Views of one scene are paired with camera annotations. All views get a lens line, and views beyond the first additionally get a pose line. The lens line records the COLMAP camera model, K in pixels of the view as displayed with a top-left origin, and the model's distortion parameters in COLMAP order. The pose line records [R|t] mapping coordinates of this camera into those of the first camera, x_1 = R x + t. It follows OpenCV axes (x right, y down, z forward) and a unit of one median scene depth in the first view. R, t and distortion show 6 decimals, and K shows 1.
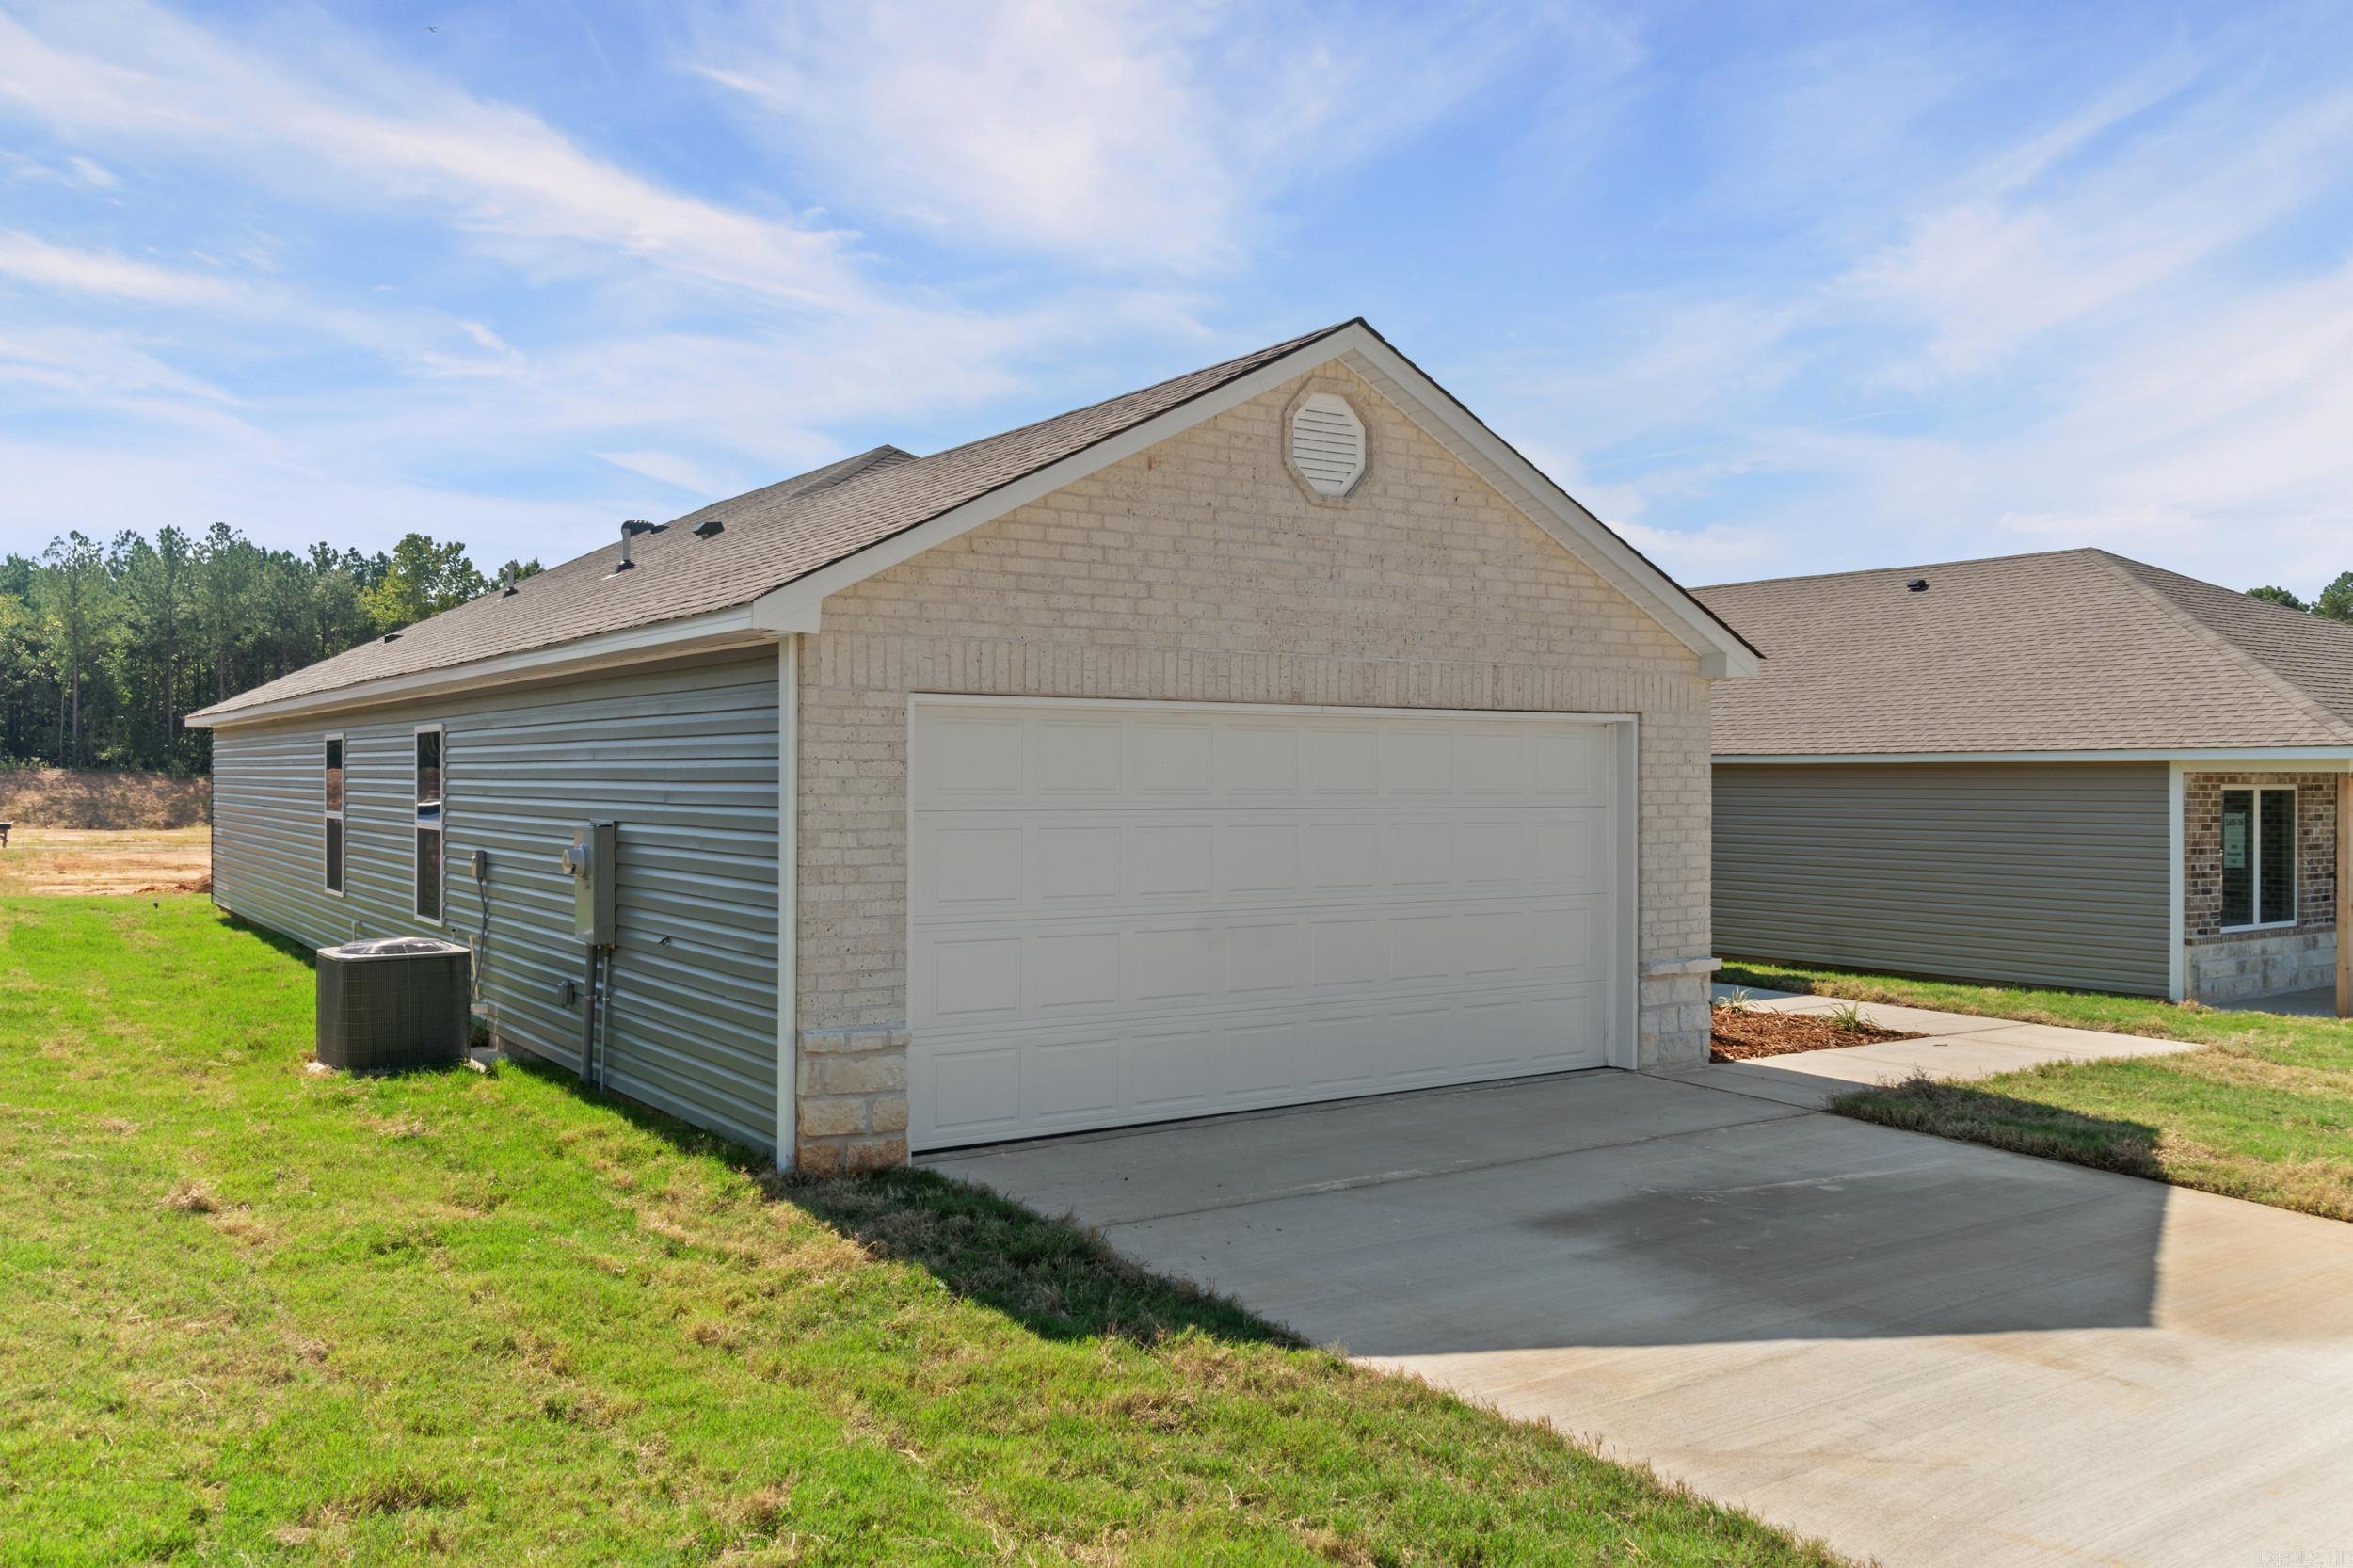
lens RADIAL K [[1784.3, 0, 1157.0], [0, 1784.3, 782.2], [0, 0, 1]] dist [-0.007042, -0.001953]
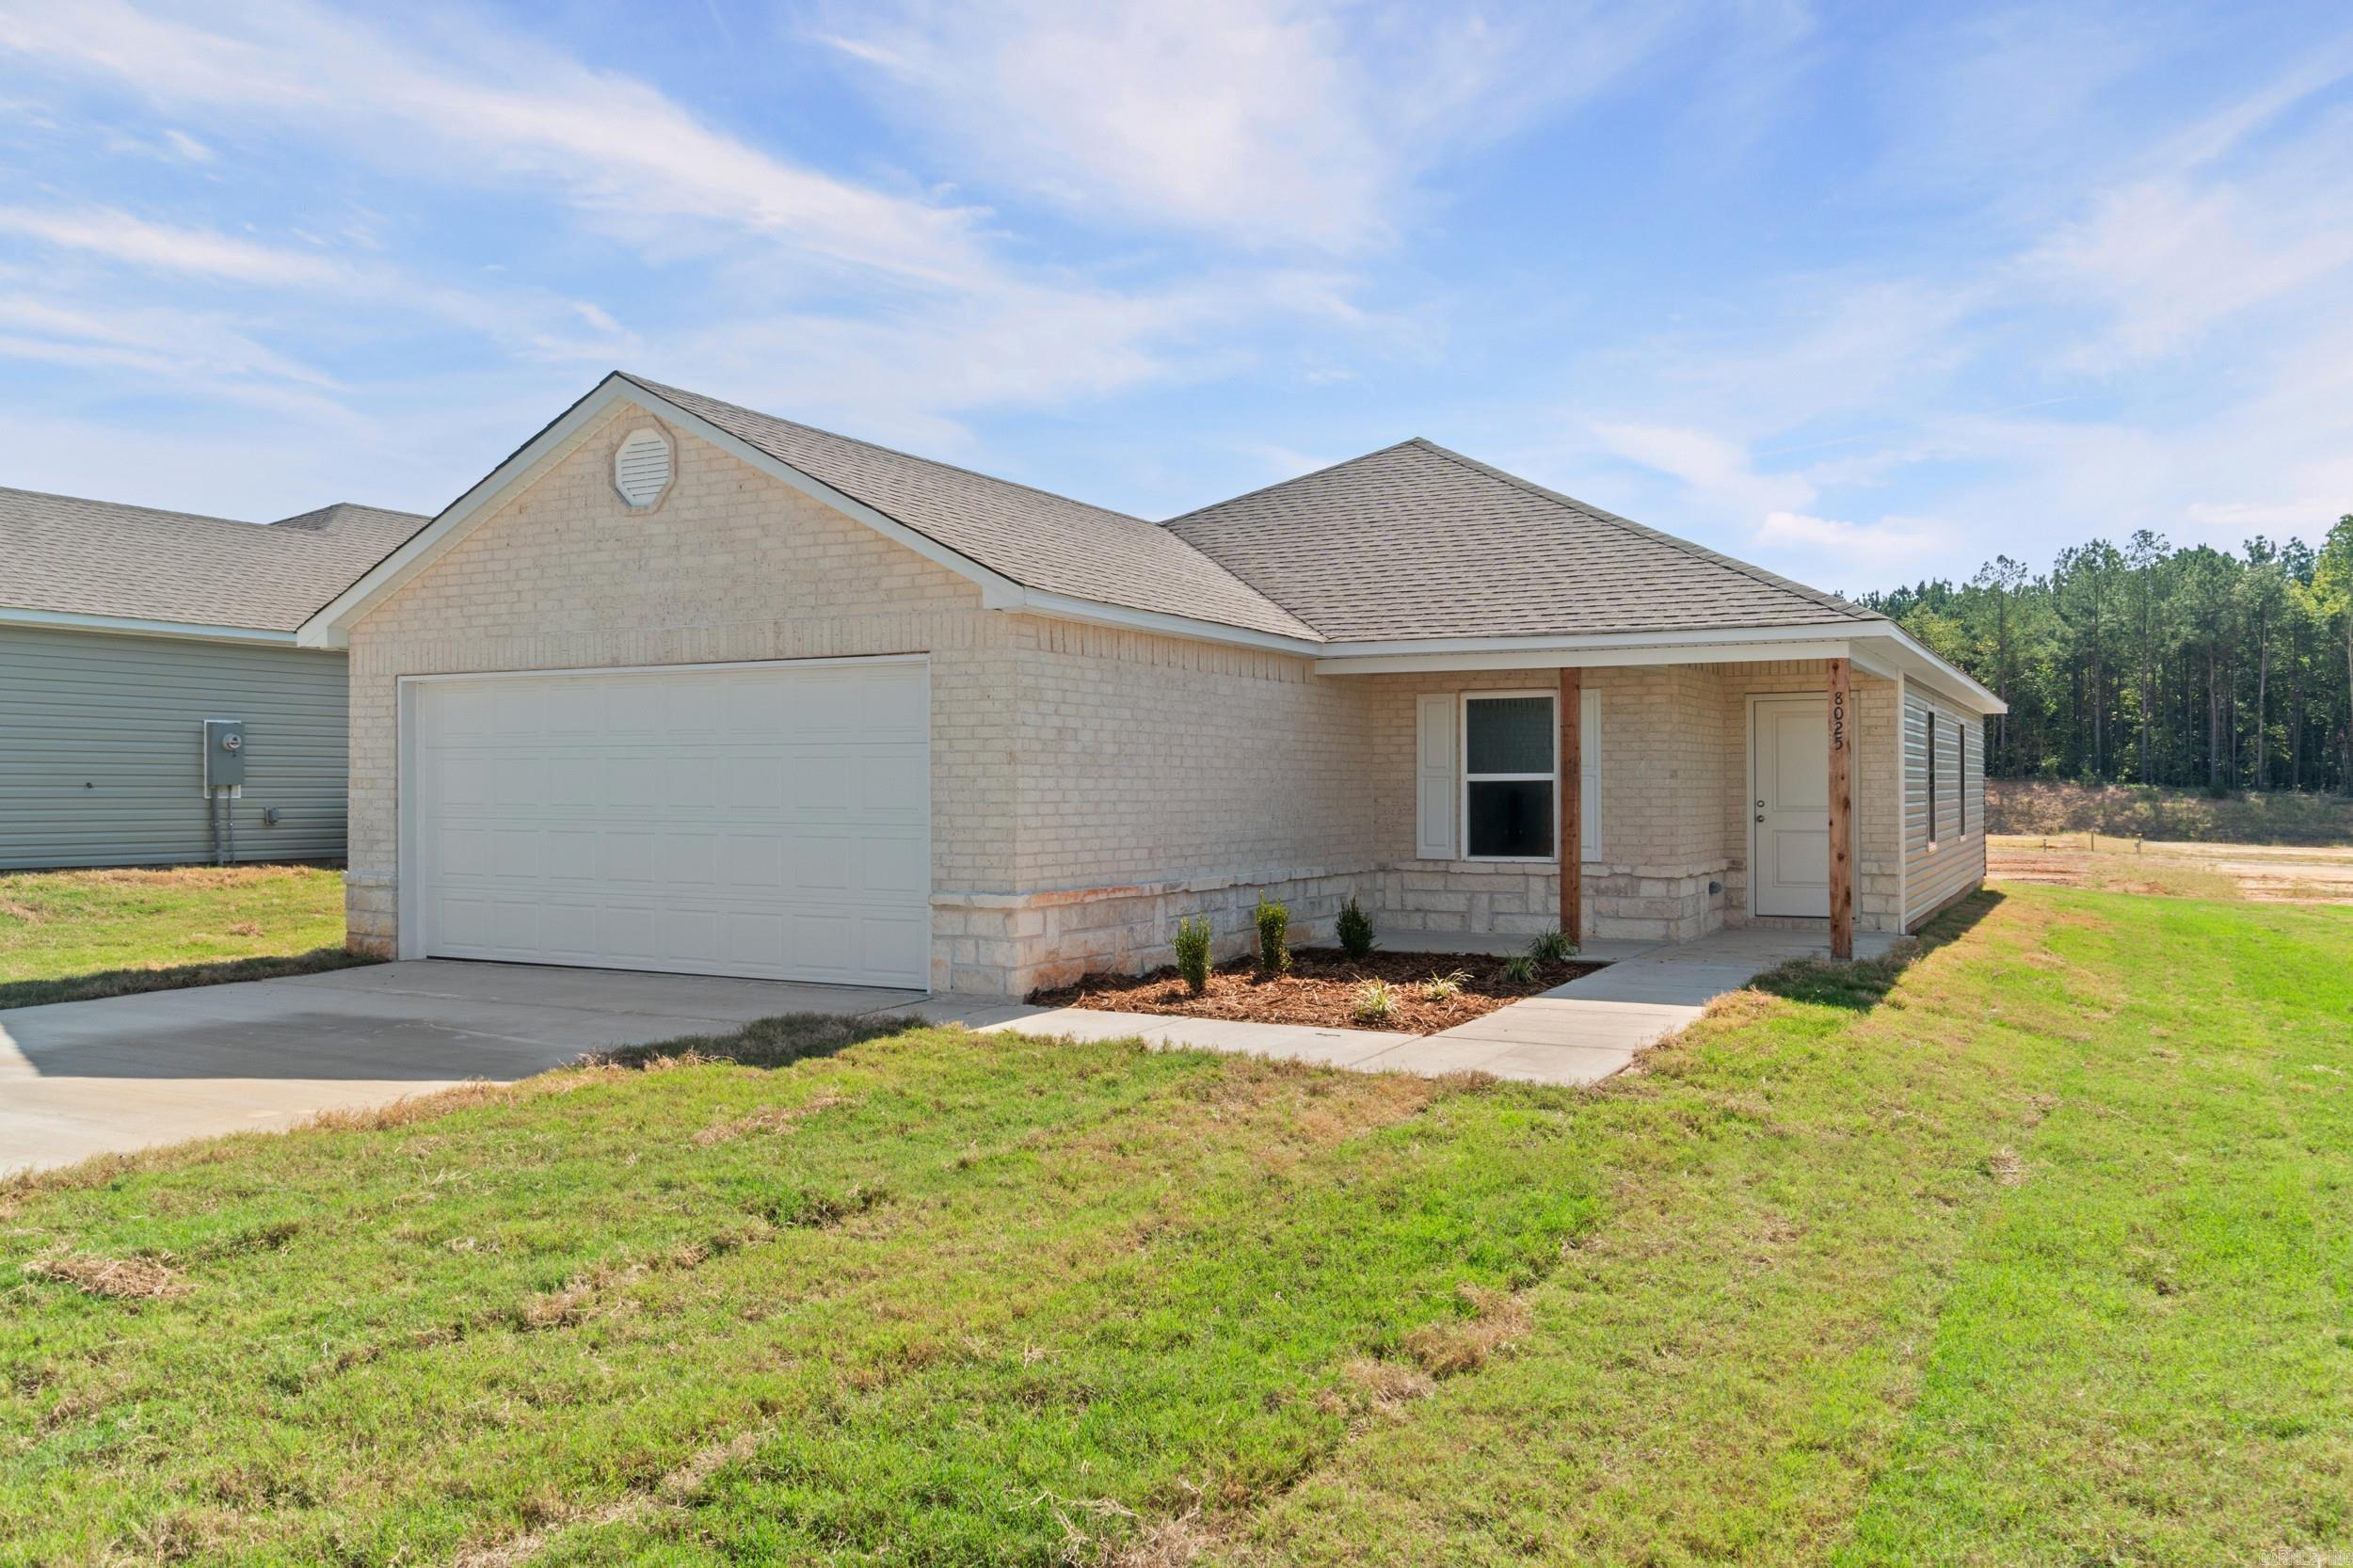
lens RADIAL K [[1784.3, 0, 1161.5], [0, 1784.3, 780.8], [0, 0, 1]] dist [-0.007042, -0.001953]
pose [[0.481851, -0.005316, -0.876237, 1.362957], [-0.002038, 0.999972, -0.007187, 0.047790], [0.876251, 0.005249, 0.481827, 0.671735]]
